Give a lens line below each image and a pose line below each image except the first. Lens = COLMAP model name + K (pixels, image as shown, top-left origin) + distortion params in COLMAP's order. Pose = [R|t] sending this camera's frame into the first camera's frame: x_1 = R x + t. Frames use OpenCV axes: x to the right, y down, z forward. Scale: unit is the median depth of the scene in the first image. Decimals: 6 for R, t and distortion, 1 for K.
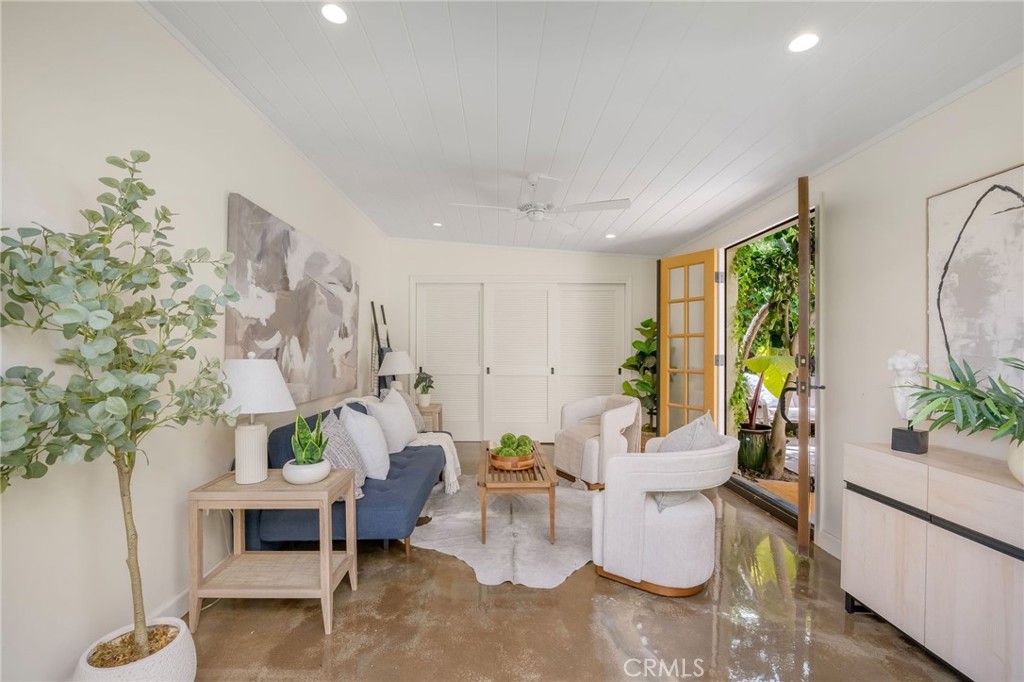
lens RADIAL K [[429.5, 0, 510.9], [0, 429.5, 345.4], [0, 0, 1]] dist [0.000569, -0.000353]
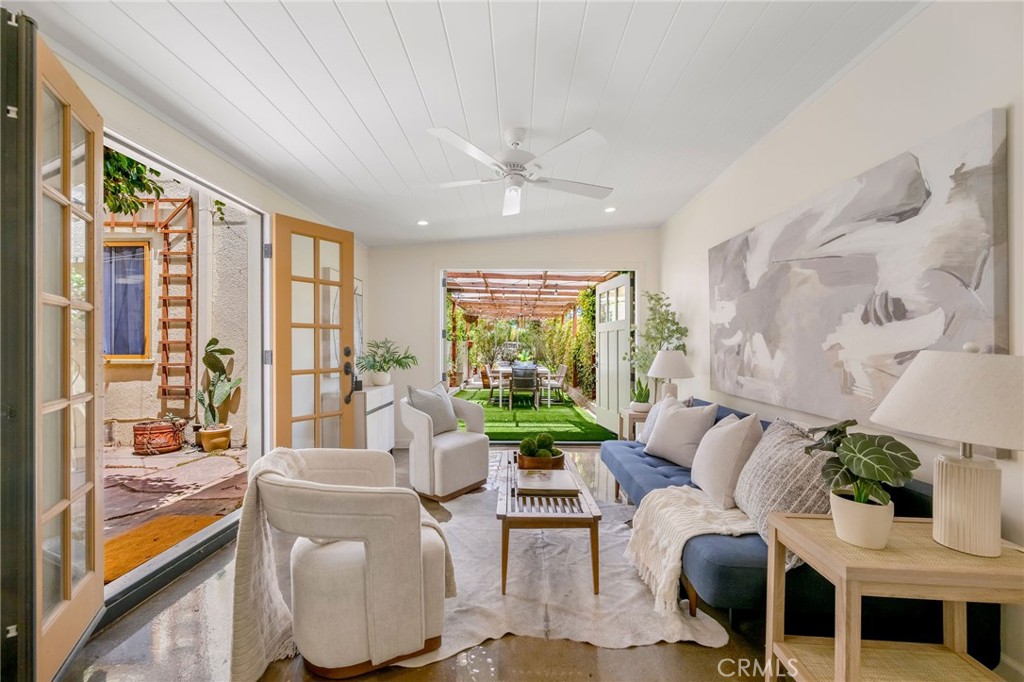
lens RADIAL K [[413.8, 0, 509.1], [0, 413.8, 345.8], [0, 0, 1]] dist [-0.002029, 0.000179]
pose [[-0.998616, -0.006137, 0.052231, 0.020082], [-0.006720, 0.999917, -0.011004, 0.019302], [-0.052159, -0.011340, -0.998574, 1.578140]]
